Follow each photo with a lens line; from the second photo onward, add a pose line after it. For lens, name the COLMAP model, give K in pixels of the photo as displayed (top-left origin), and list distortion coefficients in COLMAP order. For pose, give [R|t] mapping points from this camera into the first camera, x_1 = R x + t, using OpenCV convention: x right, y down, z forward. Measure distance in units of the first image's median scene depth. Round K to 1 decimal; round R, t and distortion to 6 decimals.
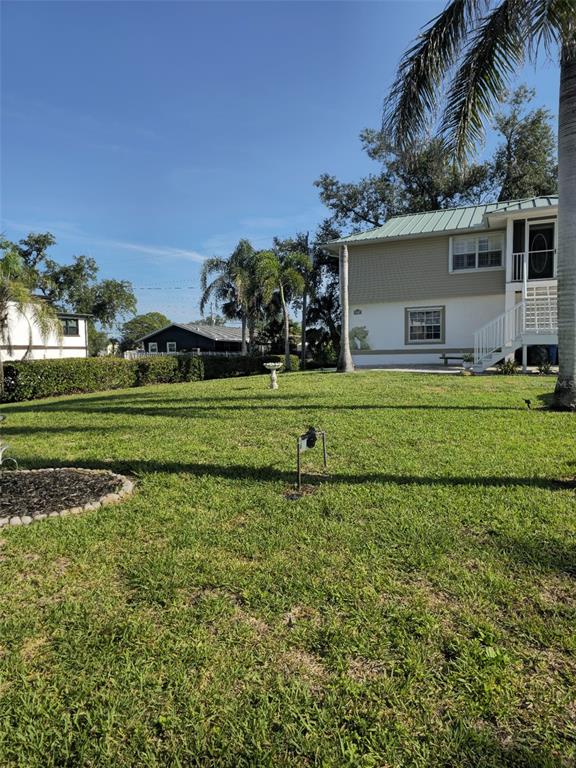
lens RADIAL K [[509.4, 0, 284.1], [0, 509.4, 382.9], [0, 0, 1]] dist [0.069921, -0.057489]
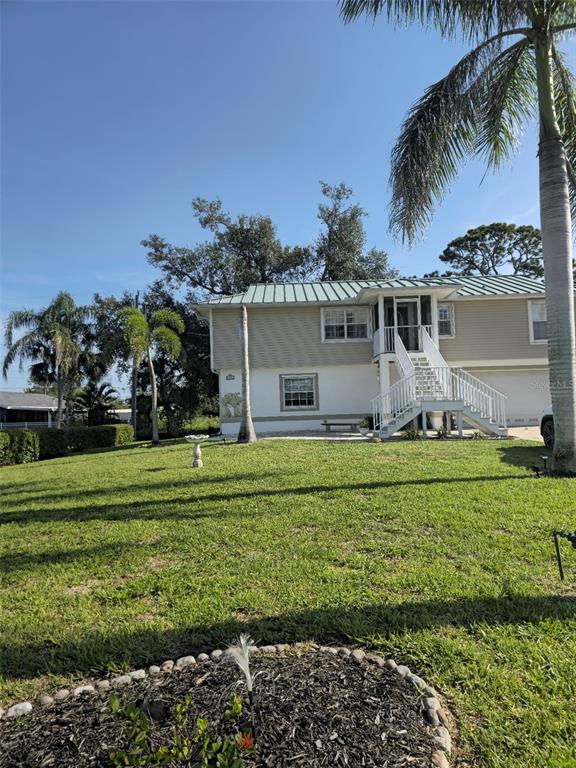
lens RADIAL K [[509.4, 0, 302.8], [0, 509.4, 383.8], [0, 0, 1]] dist [0.069921, -0.057489]
pose [[0.902126, 0.011440, 0.431321, -0.150671], [0.043795, 0.992058, -0.117913, -0.011450], [-0.429244, 0.125262, 0.894460, 0.115237]]
